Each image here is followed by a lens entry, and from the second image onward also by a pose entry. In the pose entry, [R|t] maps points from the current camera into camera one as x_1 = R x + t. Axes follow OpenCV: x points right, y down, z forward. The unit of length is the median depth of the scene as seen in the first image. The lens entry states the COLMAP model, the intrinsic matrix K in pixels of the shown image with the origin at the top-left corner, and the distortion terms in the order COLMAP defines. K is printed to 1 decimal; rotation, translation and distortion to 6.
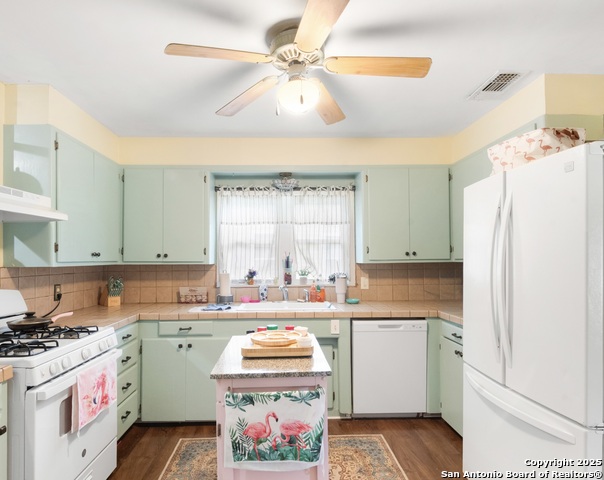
lens RADIAL K [[357.0, 0, 286.6], [0, 357.0, 252.3], [0, 0, 1]] dist [-0.003740, -0.002903]
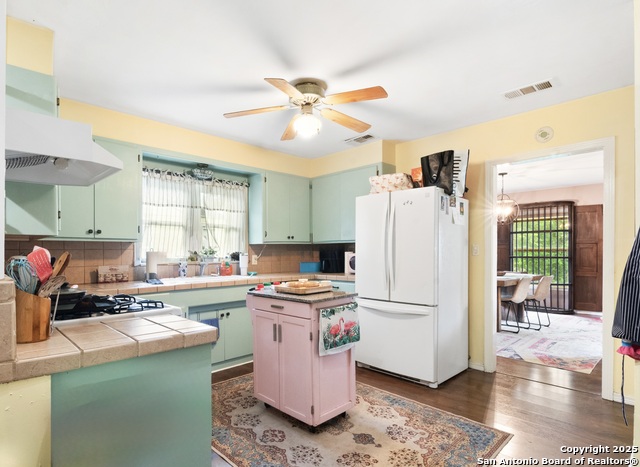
lens RADIAL K [[355.8, 0, 295.8], [0, 355.8, 254.0], [0, 0, 1]] dist [0.005138, -0.001436]
pose [[0.741296, -0.001764, 0.671176, -0.579018], [-0.011641, 0.999812, 0.015485, 0.046935], [-0.671077, -0.019293, 0.741136, -0.057414]]
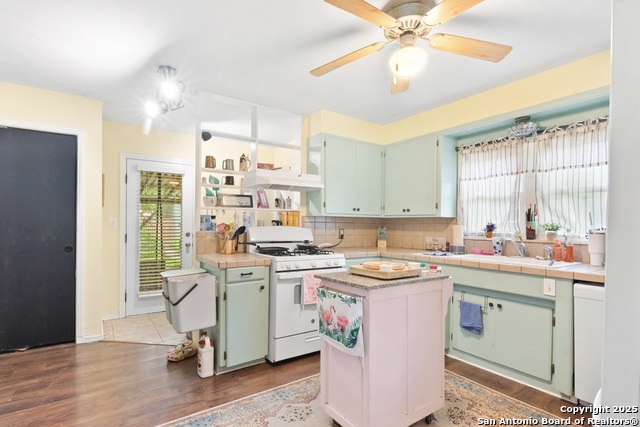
lens RADIAL K [[314.6, 0, 309.5], [0, 314.6, 224.8], [0, 0, 1]] dist [0.002335, -0.001076]
pose [[0.535489, 0.013368, -0.844436, 0.413822], [0.001545, 0.999858, 0.016807, 0.041262], [0.844541, -0.010304, 0.535392, 0.099998]]
